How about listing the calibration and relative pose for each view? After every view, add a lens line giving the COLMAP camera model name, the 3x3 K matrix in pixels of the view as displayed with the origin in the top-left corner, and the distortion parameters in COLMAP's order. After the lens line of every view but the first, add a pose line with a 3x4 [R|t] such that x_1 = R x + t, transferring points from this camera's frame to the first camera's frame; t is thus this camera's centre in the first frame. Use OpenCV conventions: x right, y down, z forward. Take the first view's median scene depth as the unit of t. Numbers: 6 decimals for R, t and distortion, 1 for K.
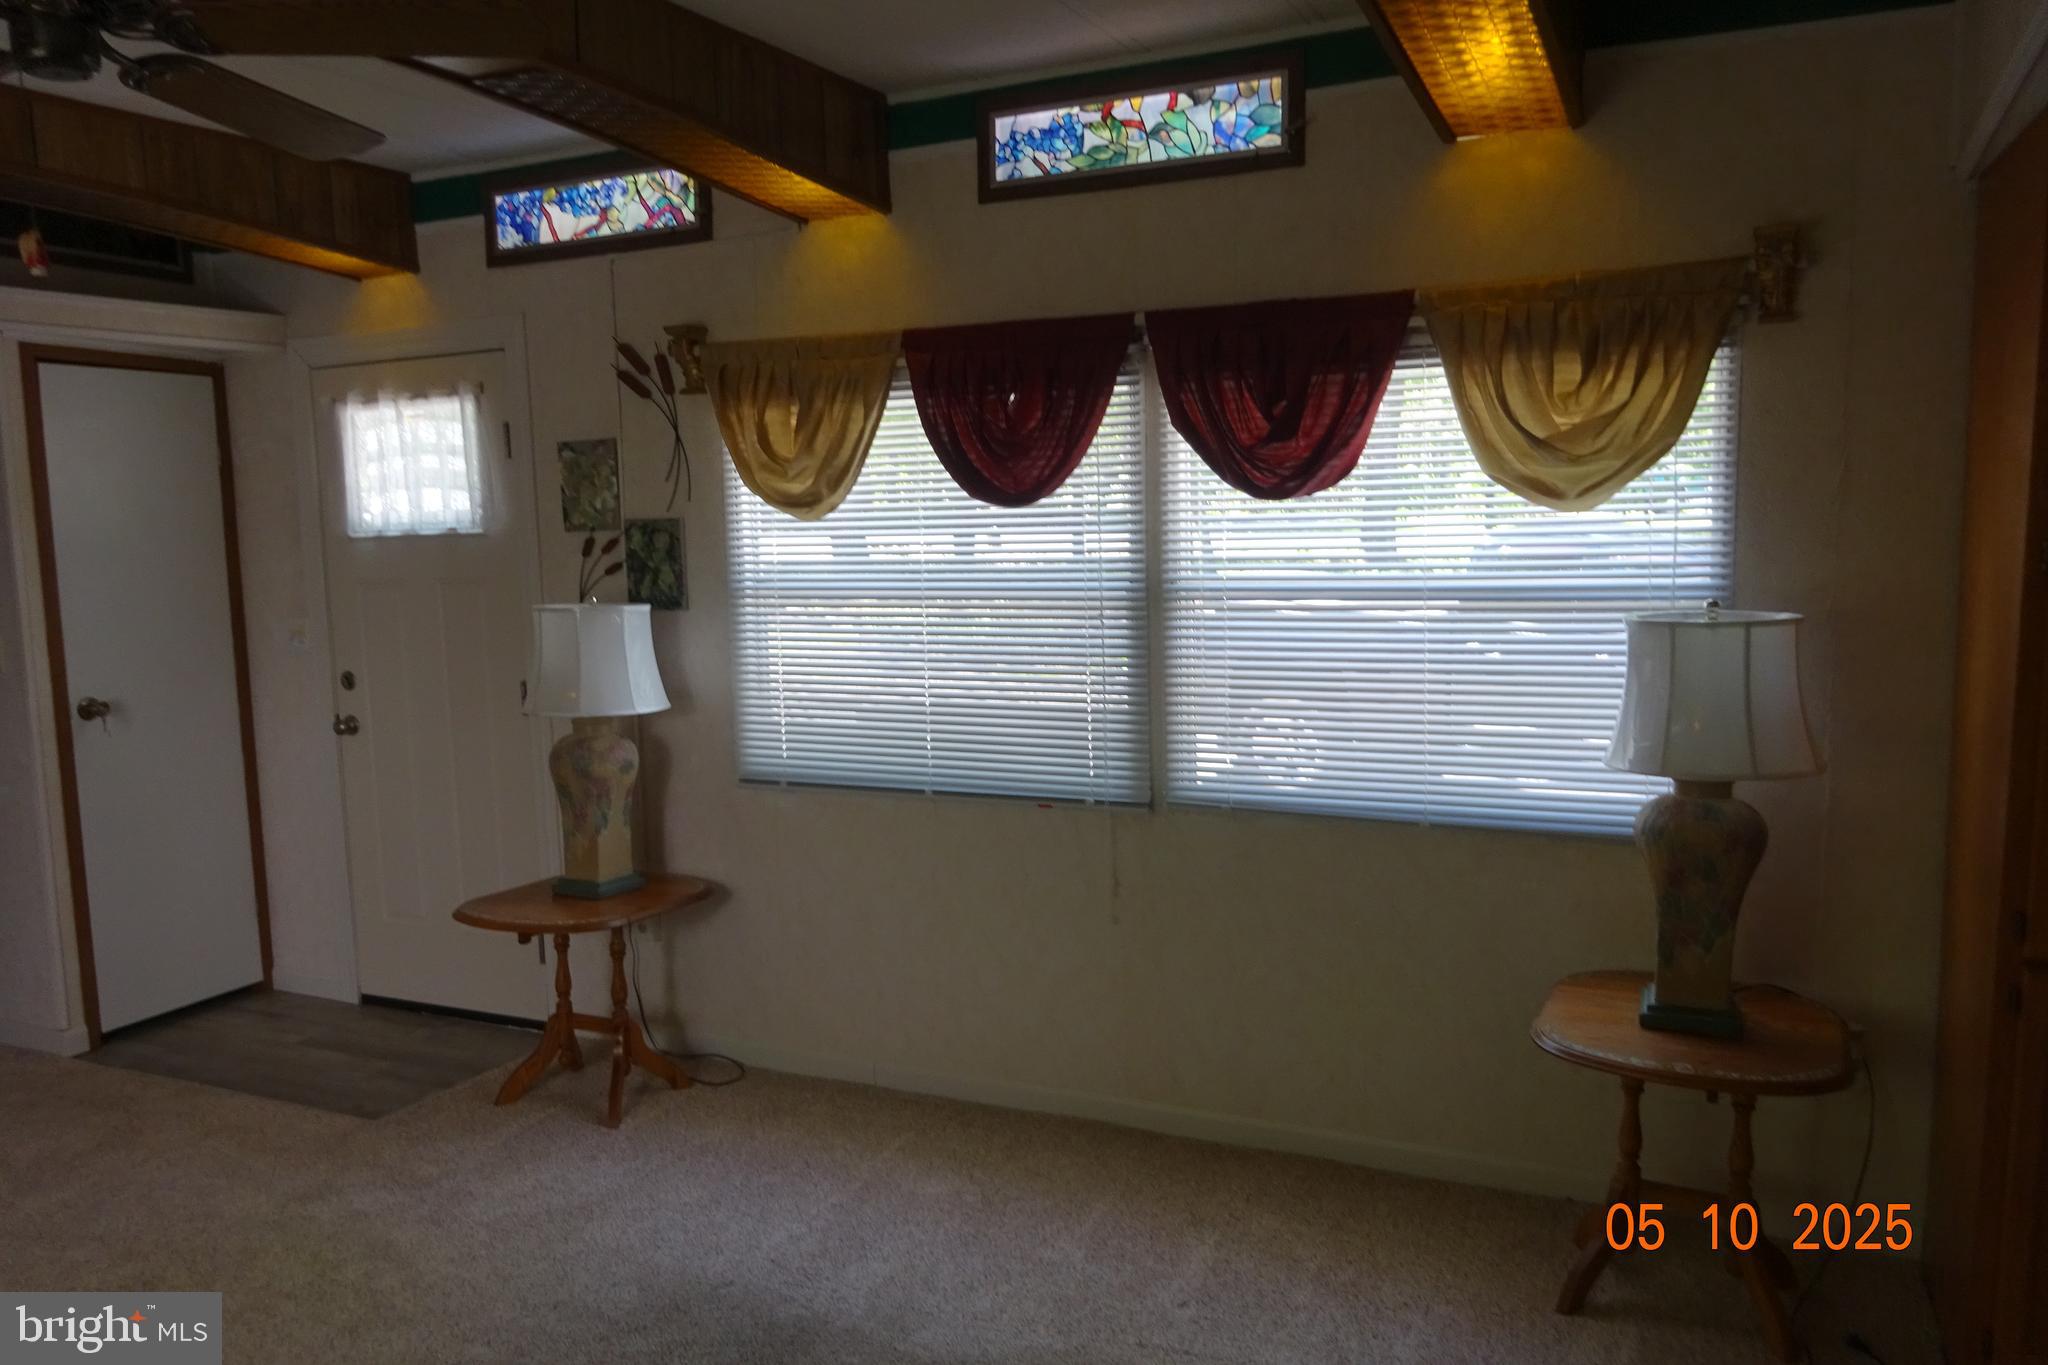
lens RADIAL K [[1514.2, 0, 1017.3], [0, 1514.2, 684.8], [0, 0, 1]] dist [0.002711, -0.001347]
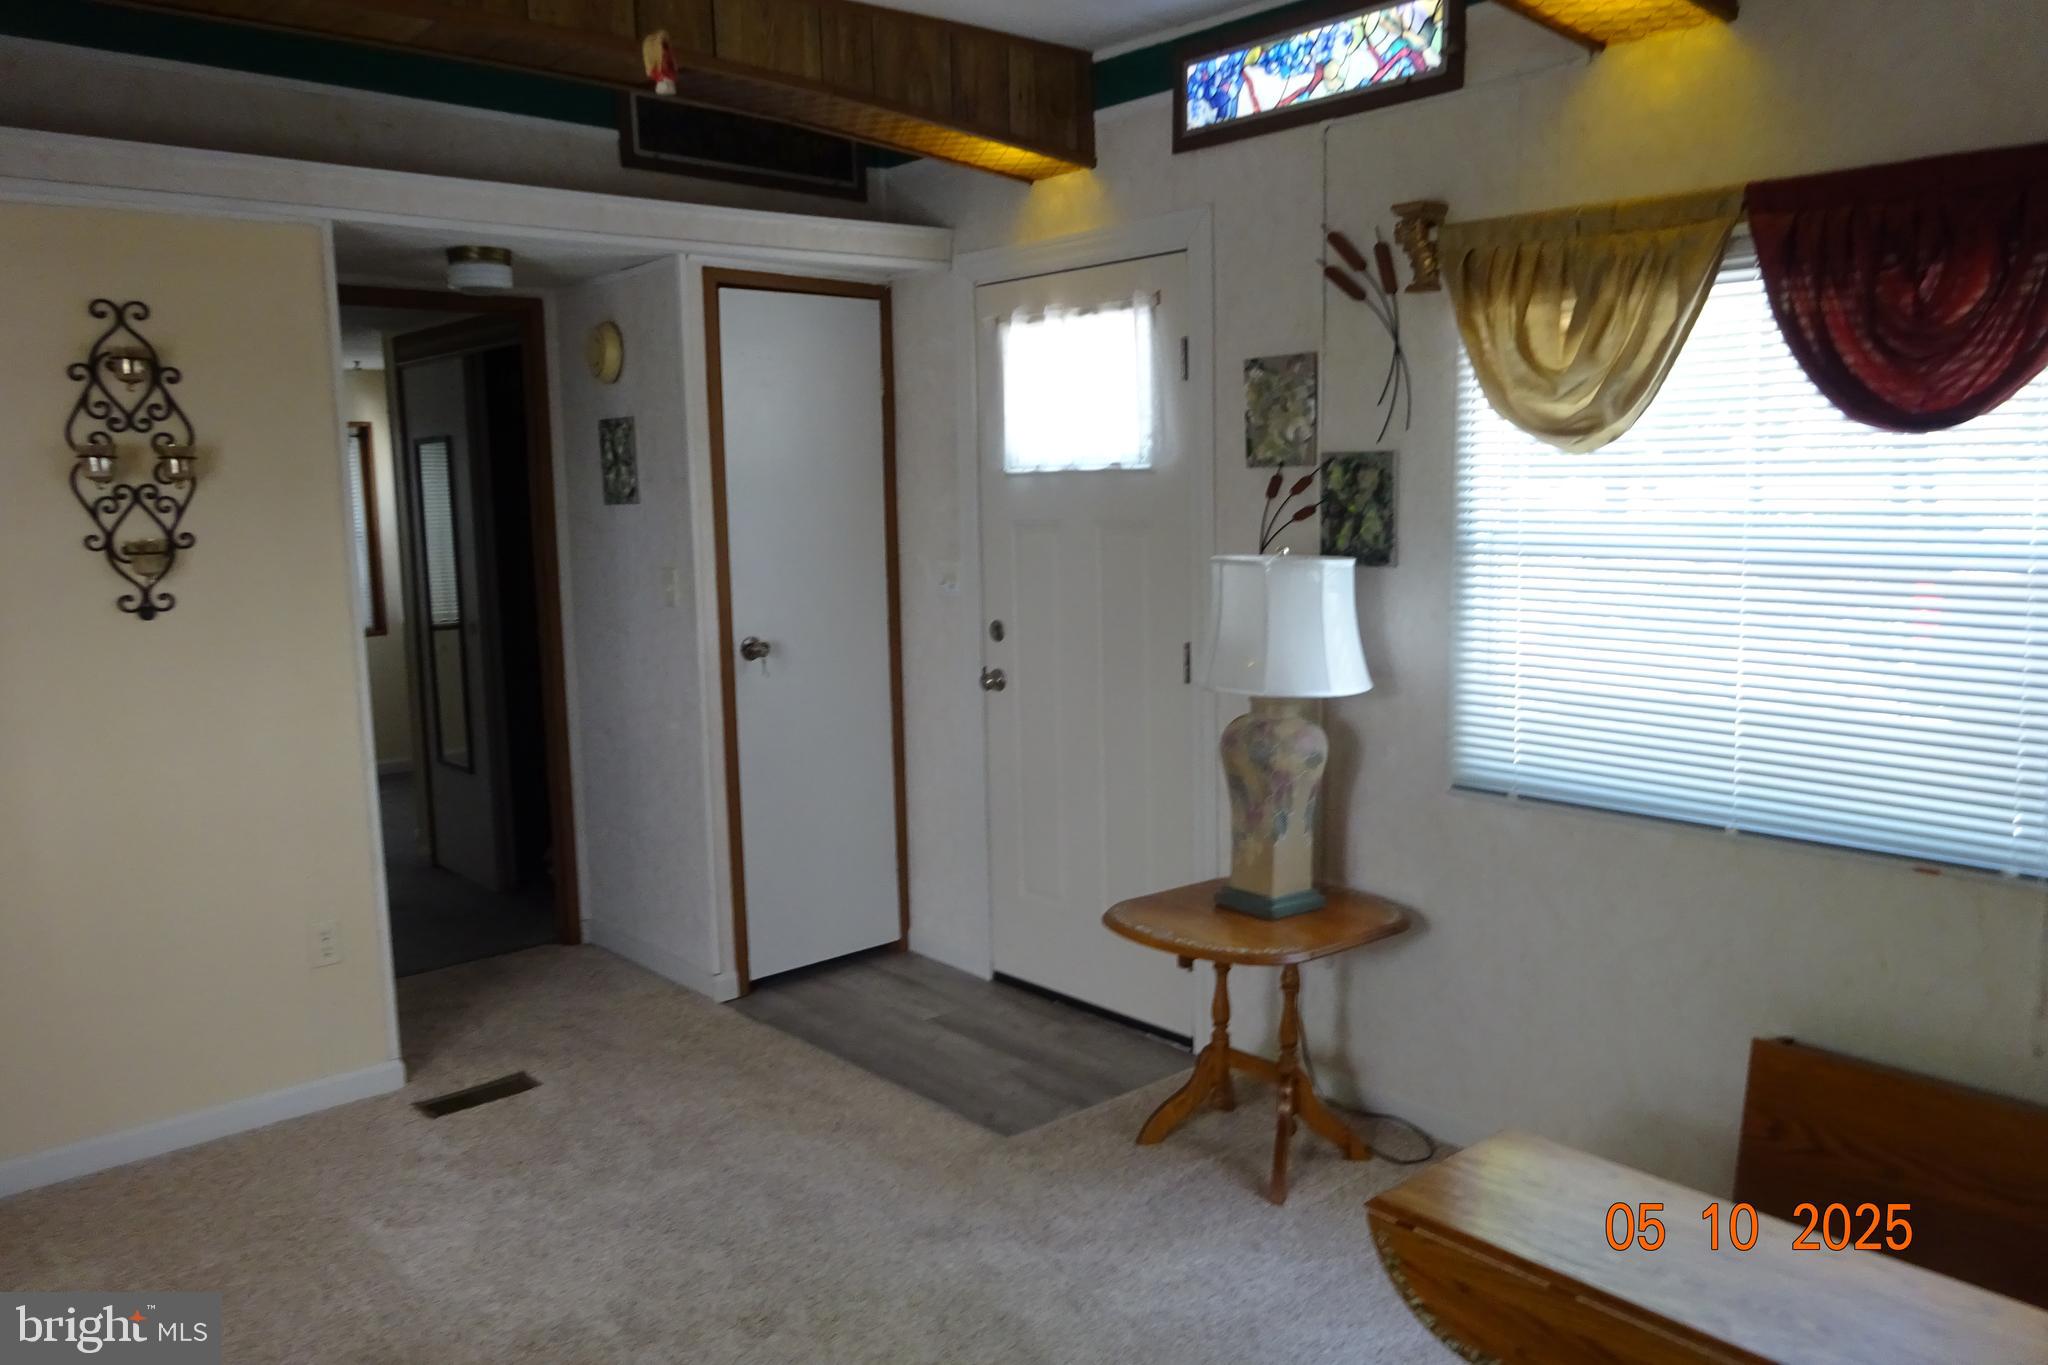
lens RADIAL K [[1514.2, 0, 1026.5], [0, 1514.2, 682.1], [0, 0, 1]] dist [0.002711, -0.001347]
pose [[0.925424, 0.060128, -0.374131, -0.097093], [-0.047124, 0.997928, 0.043817, -0.014860], [0.375991, -0.022919, 0.926340, 0.189609]]
